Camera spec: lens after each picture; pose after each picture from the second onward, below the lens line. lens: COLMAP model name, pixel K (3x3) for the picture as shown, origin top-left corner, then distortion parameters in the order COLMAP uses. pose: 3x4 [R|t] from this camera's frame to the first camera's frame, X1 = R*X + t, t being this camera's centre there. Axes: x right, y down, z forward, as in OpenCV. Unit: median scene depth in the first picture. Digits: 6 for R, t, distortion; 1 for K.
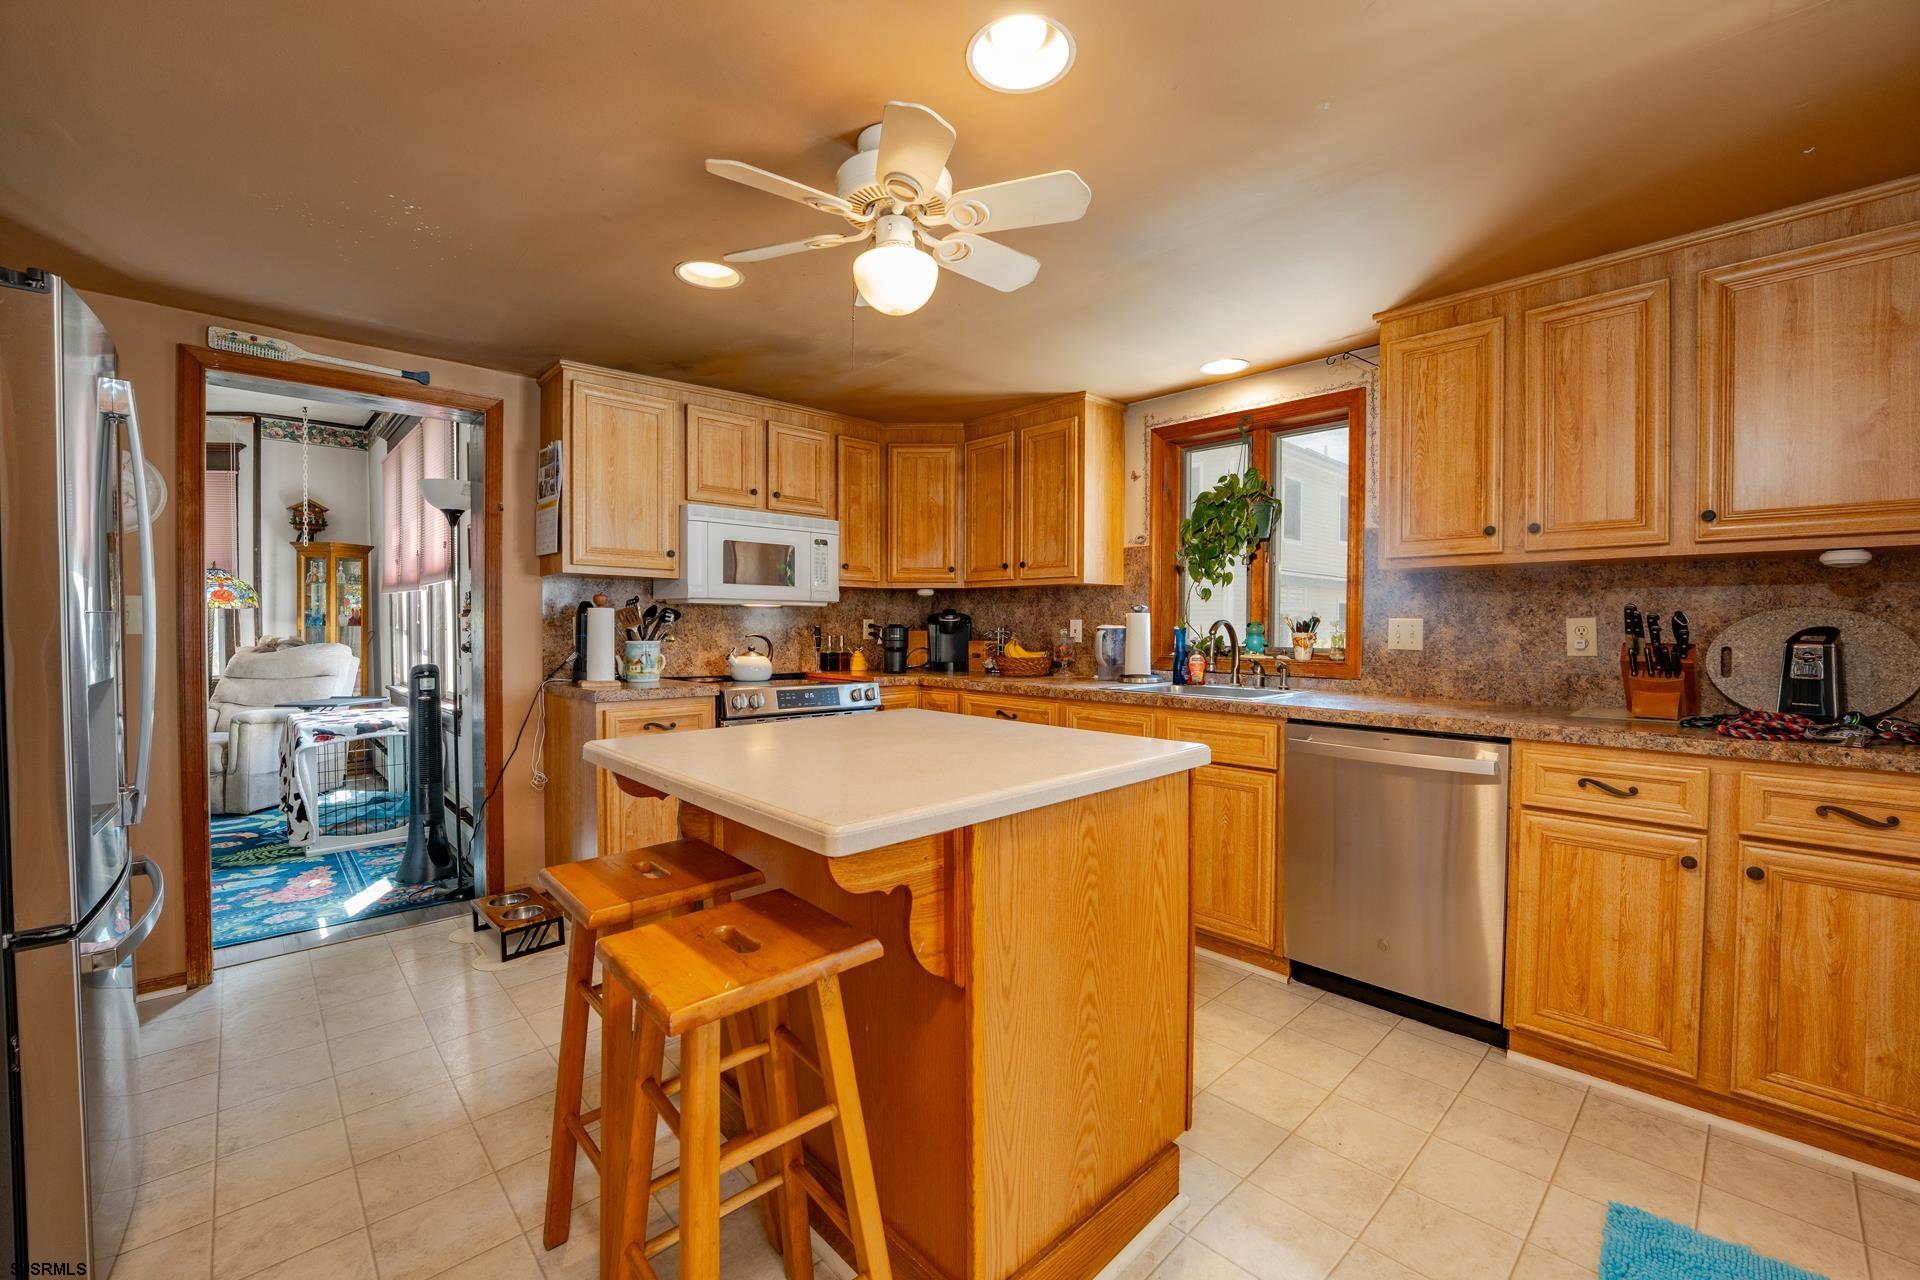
lens RADIAL K [[779.2, 0, 959.4], [0, 779.2, 636.6], [0, 0, 1]] dist [-0.032779, 0.004780]
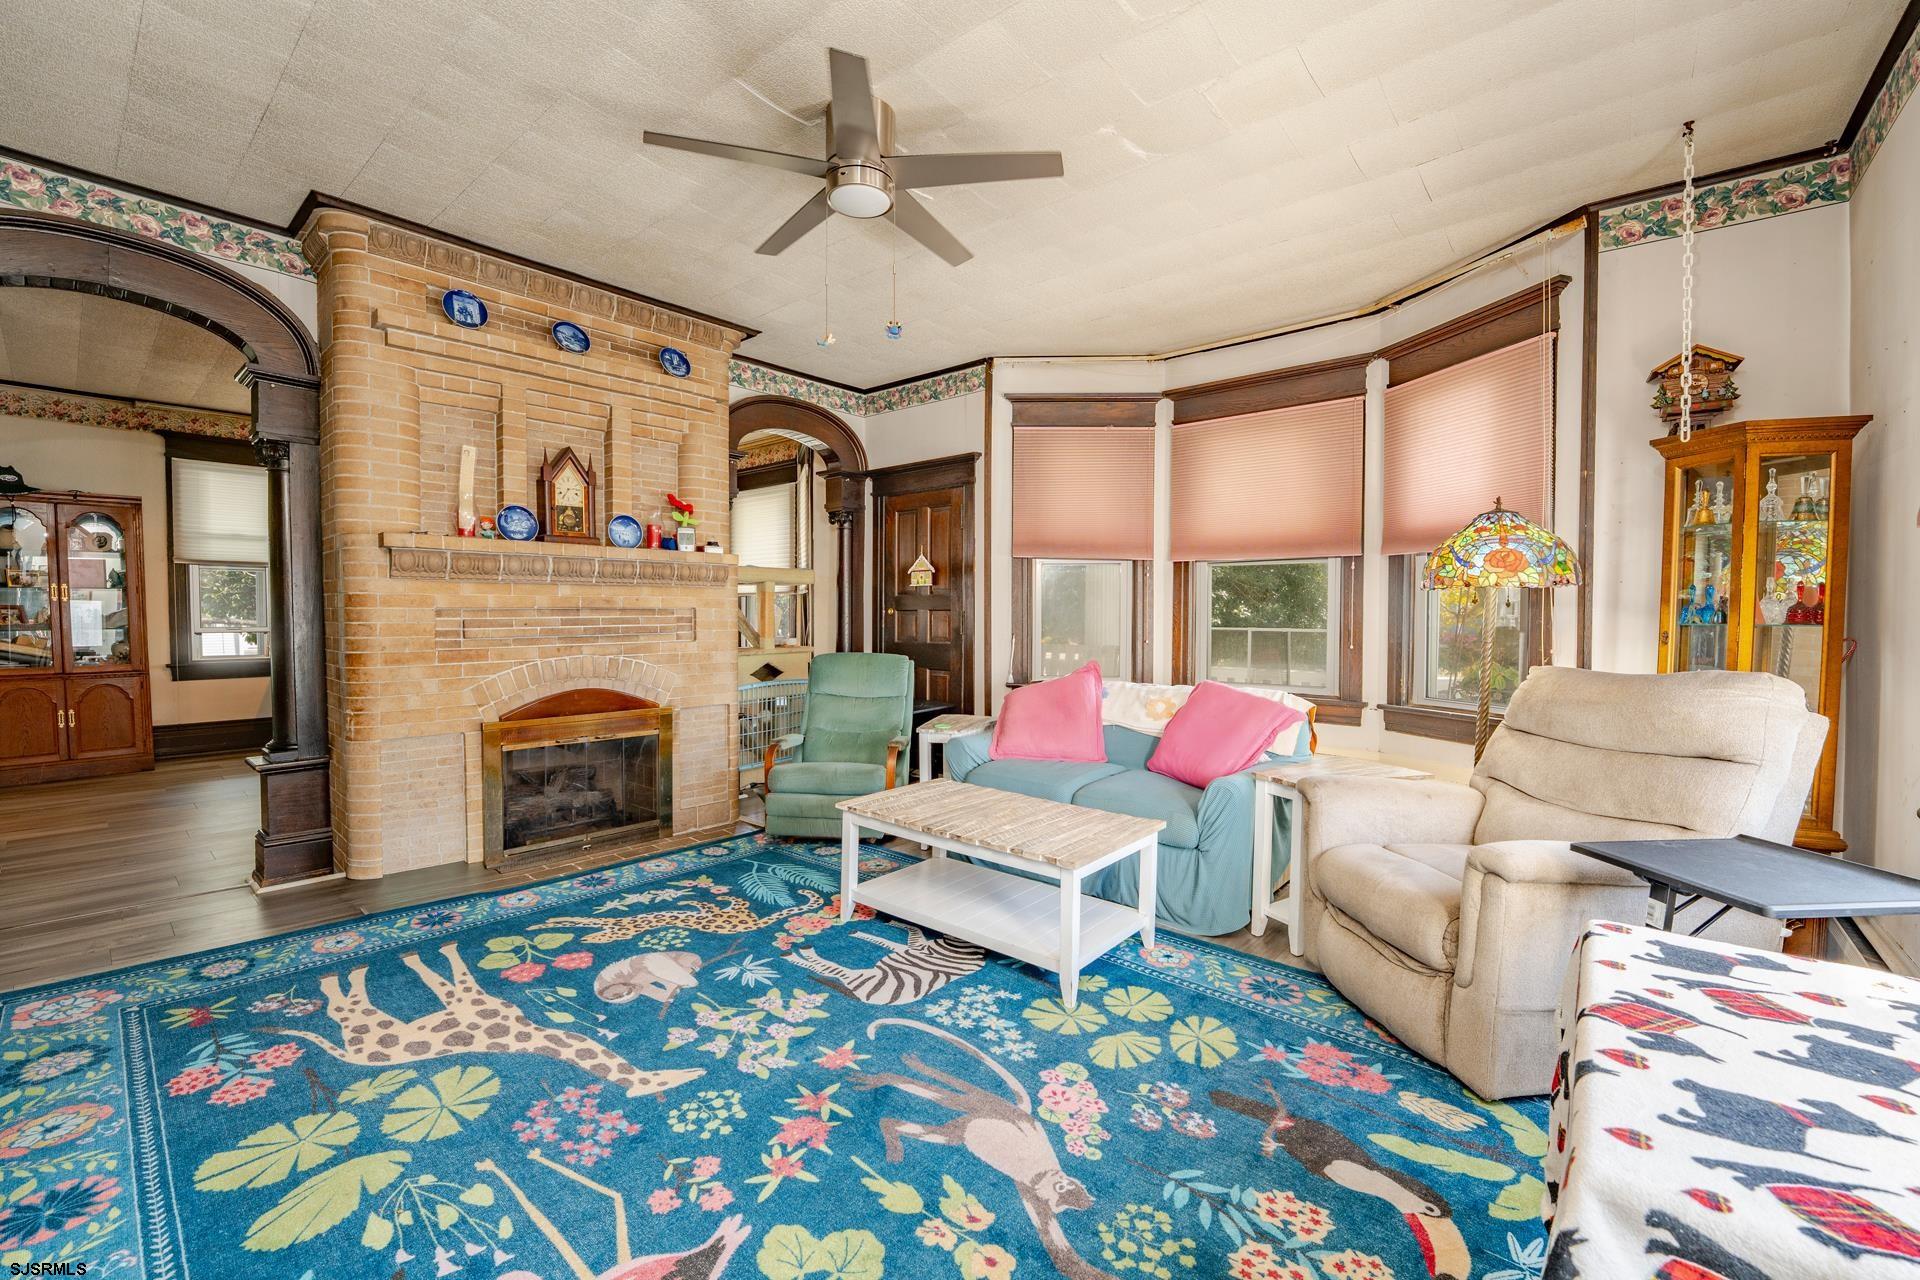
lens RADIAL K [[779.2, 0, 961.7], [0, 779.2, 642.6], [0, 0, 1]] dist [-0.032779, 0.004780]
pose [[0.101455, 0.033519, -0.994275, -0.826110], [-0.020857, 0.999284, 0.031560, -0.015465], [0.994621, 0.017536, 0.102082, 0.970066]]
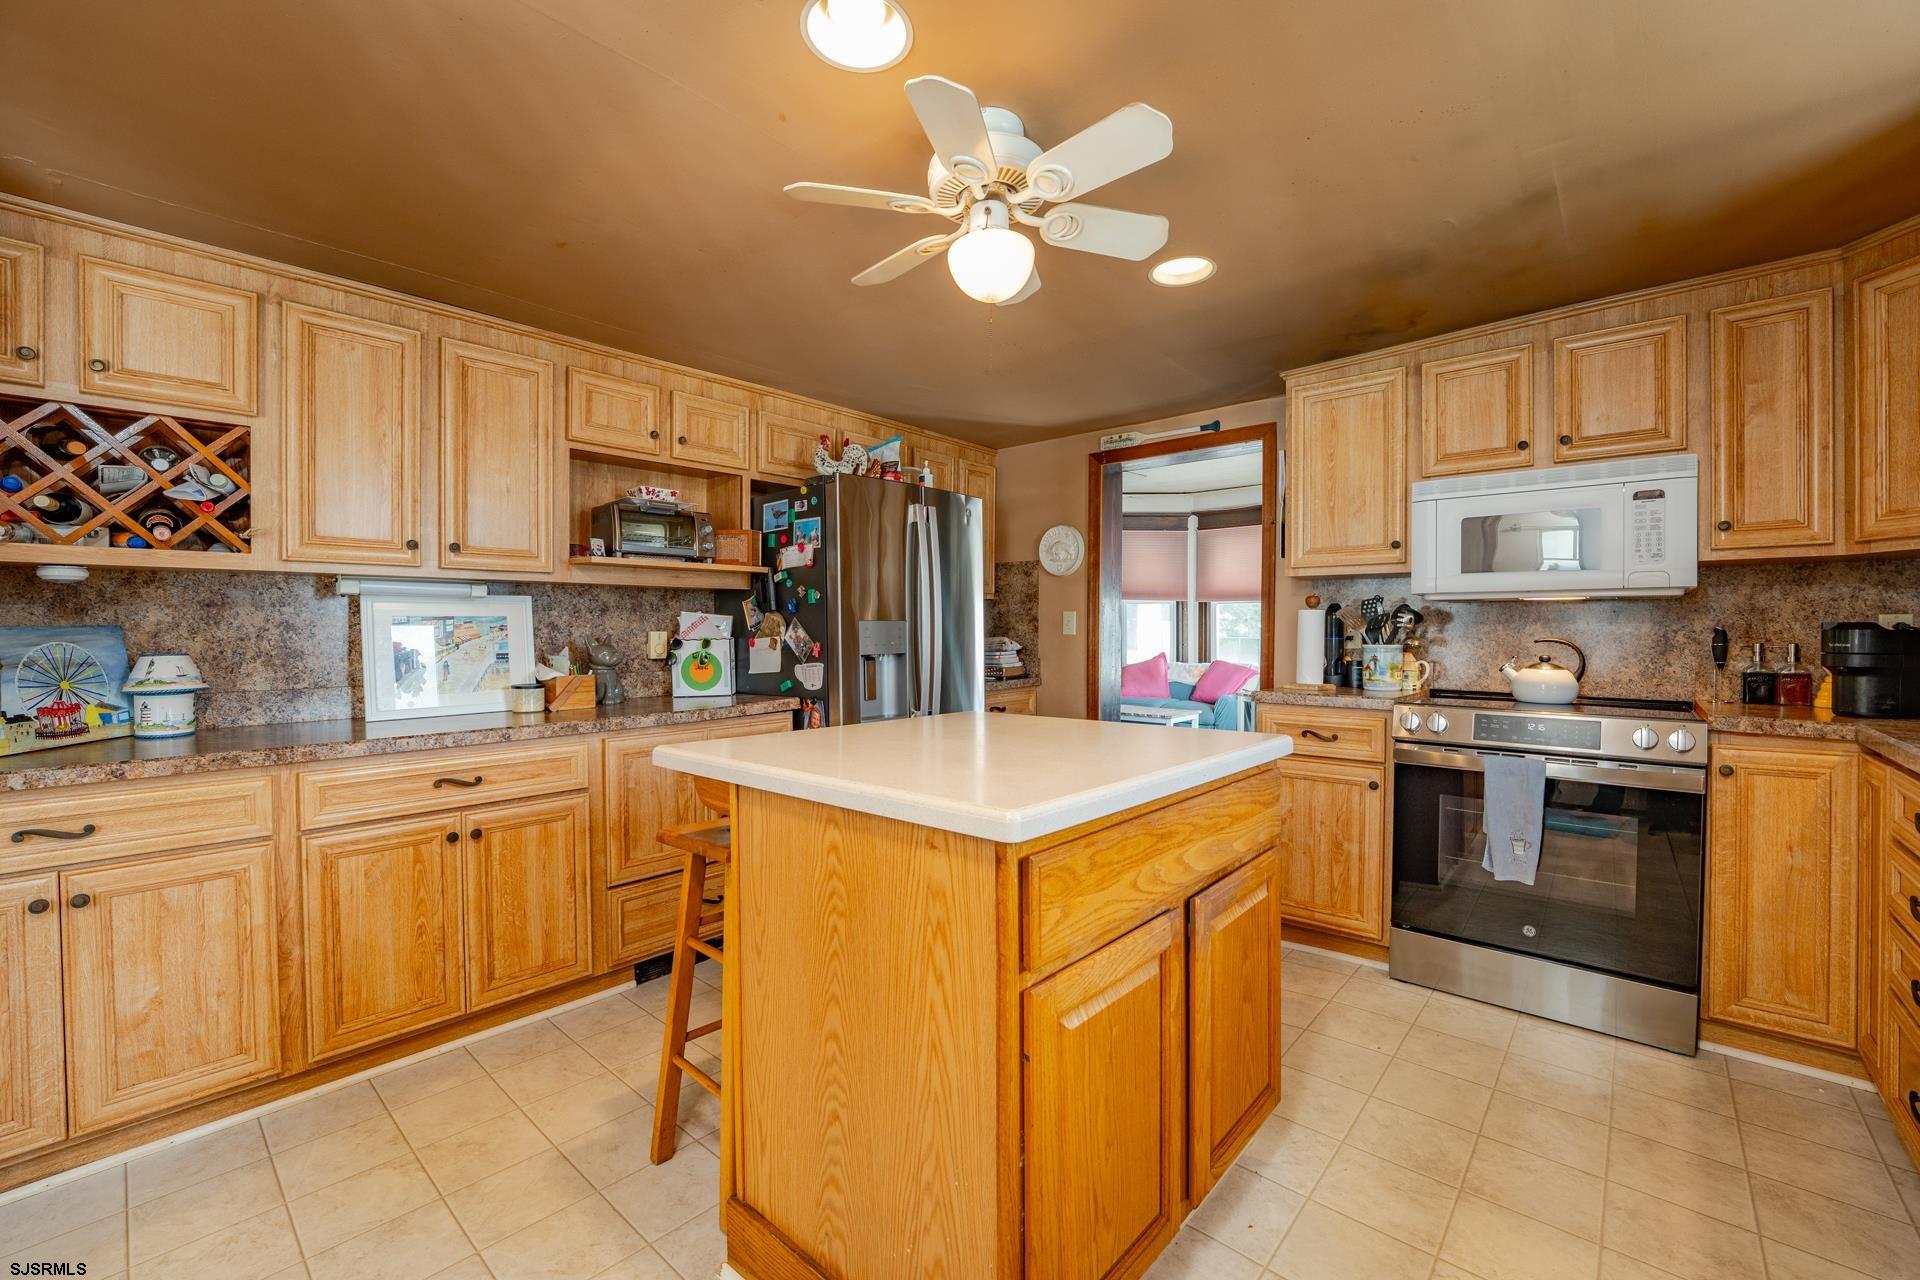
lens RADIAL K [[779.2, 0, 965.6], [0, 779.2, 637.0], [0, 0, 1]] dist [-0.032779, 0.004780]
pose [[0.092004, 0.002388, -0.995756, 0.433928], [-0.015207, 0.999884, 0.000993, 0.002752], [0.995643, 0.015051, 0.092029, 0.433811]]
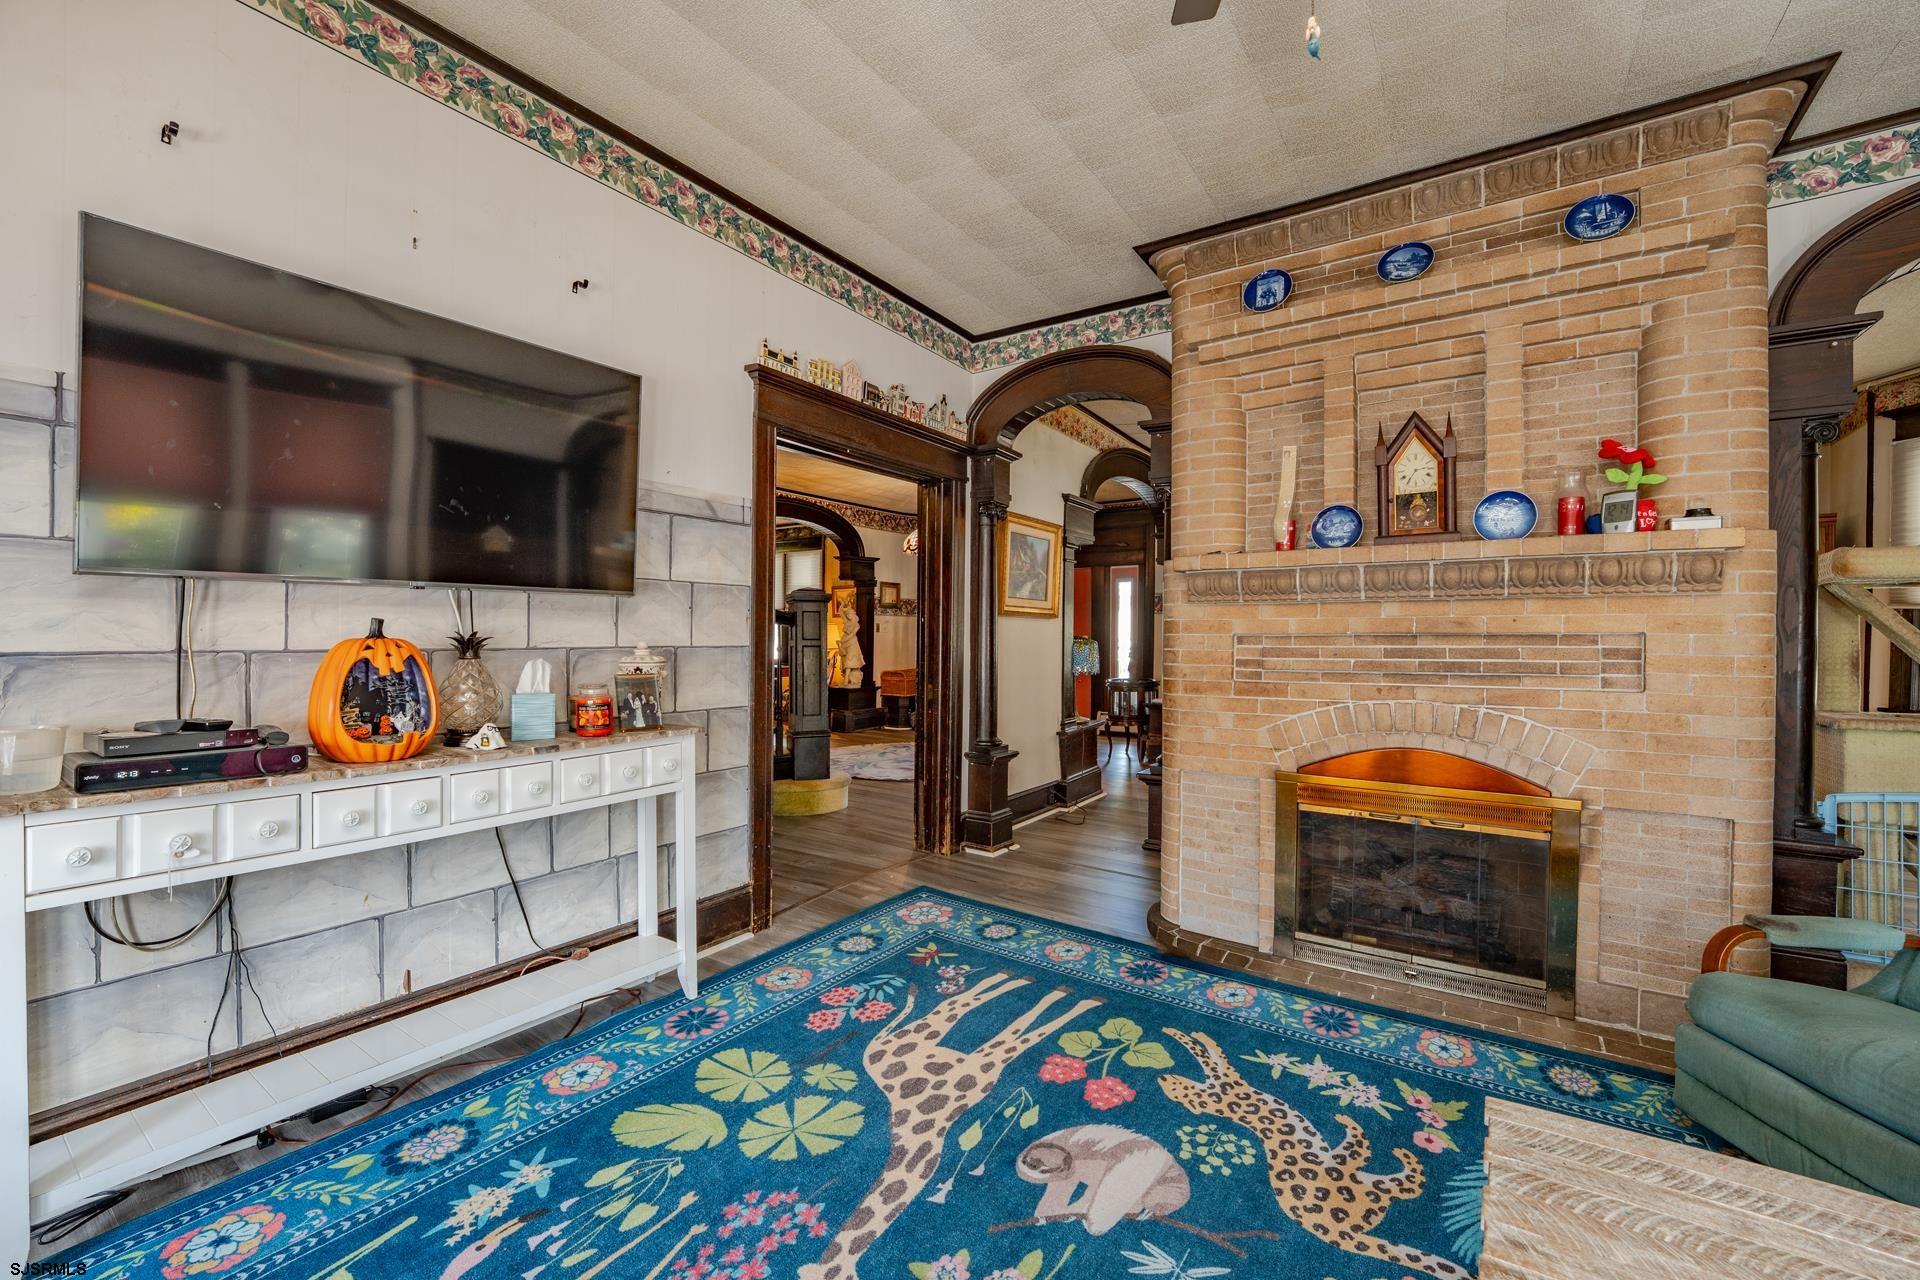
lens RADIAL K [[779.2, 0, 975.3], [0, 779.2, 642.1], [0, 0, 1]] dist [-0.032779, 0.004780]
pose [[-0.977064, -0.009370, -0.212740, -1.405979], [-0.014570, 0.999632, 0.022890, -0.021811], [0.212447, 0.025465, -0.976841, 1.220491]]
